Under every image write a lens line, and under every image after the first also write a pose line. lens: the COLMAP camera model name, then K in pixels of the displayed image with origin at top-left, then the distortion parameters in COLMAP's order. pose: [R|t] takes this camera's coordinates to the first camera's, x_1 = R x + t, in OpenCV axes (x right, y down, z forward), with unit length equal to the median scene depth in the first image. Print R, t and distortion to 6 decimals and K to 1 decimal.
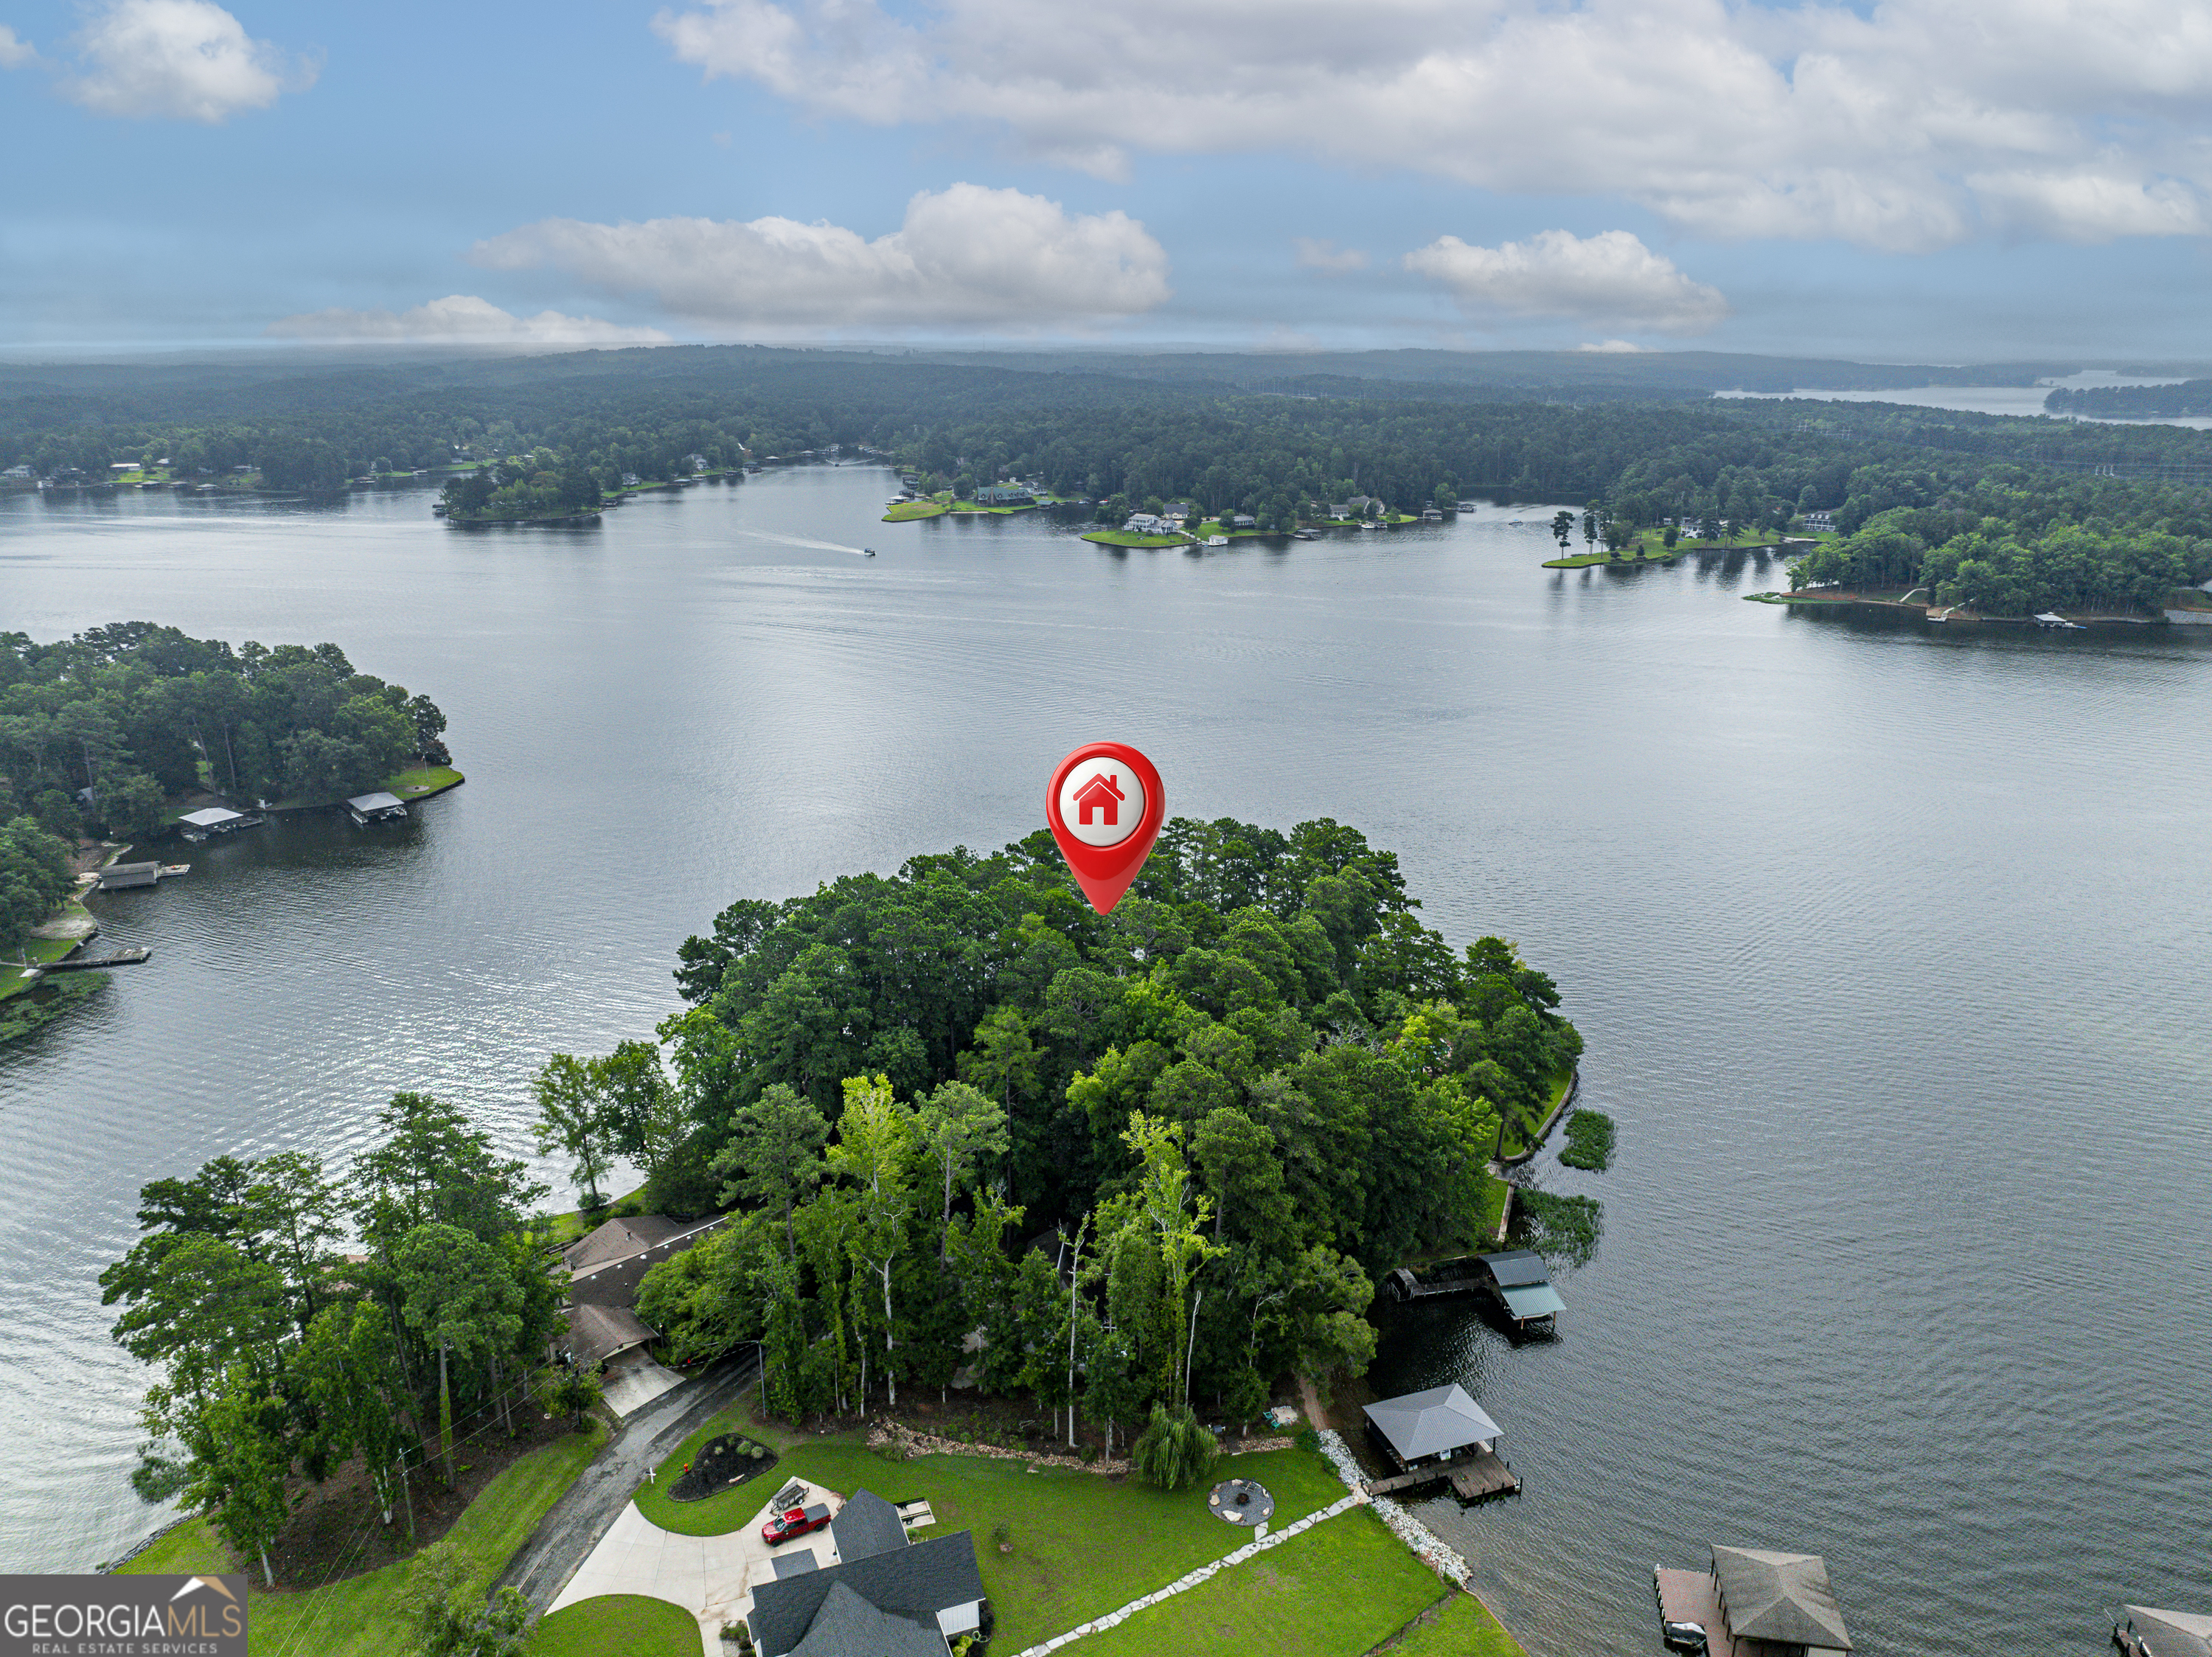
lens RADIAL K [[1564.7, 0, 1099.9], [0, 1564.7, 805.1], [0, 0, 1]] dist [-0.042656, -0.000659]
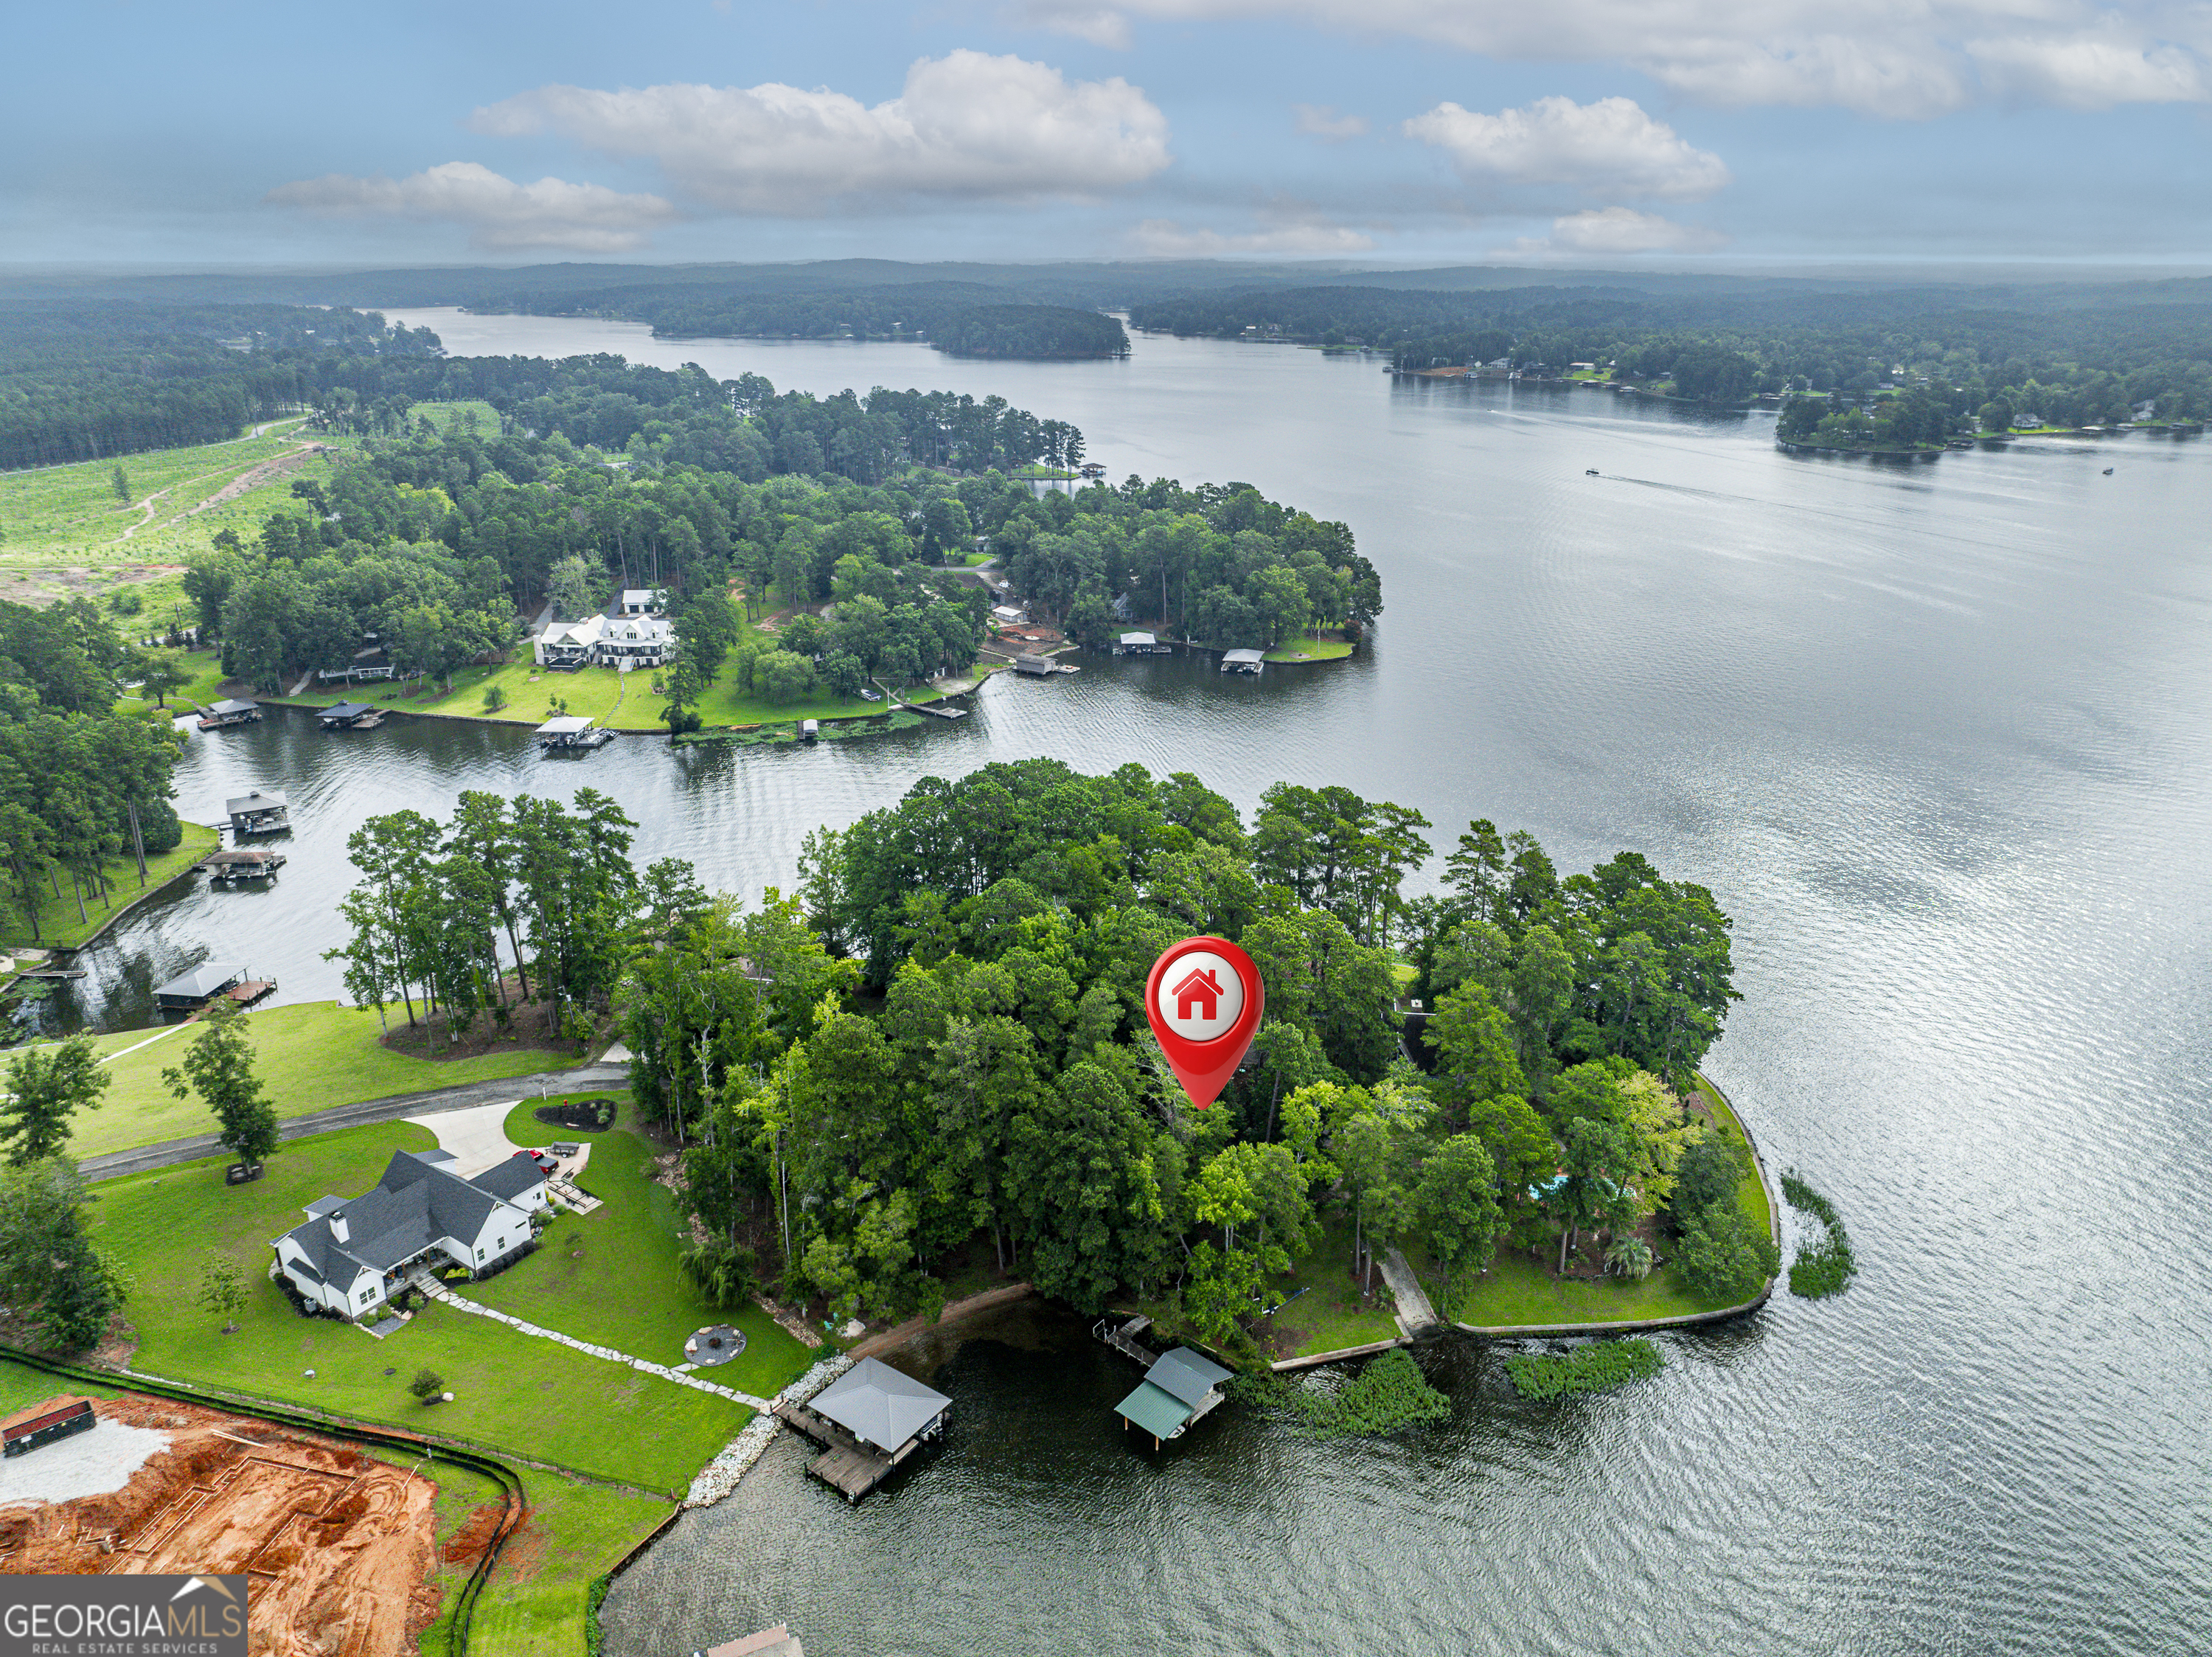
lens RADIAL K [[1551.4, 0, 1106.0], [0, 1551.4, 828.5], [0, 0, 1]] dist [-0.040308, 0.007881]
pose [[0.576747, 0.284340, -0.765842, 0.352822], [-0.233660, 0.955724, 0.178872, -0.055063], [0.782793, 0.075783, 0.617650, 0.189903]]
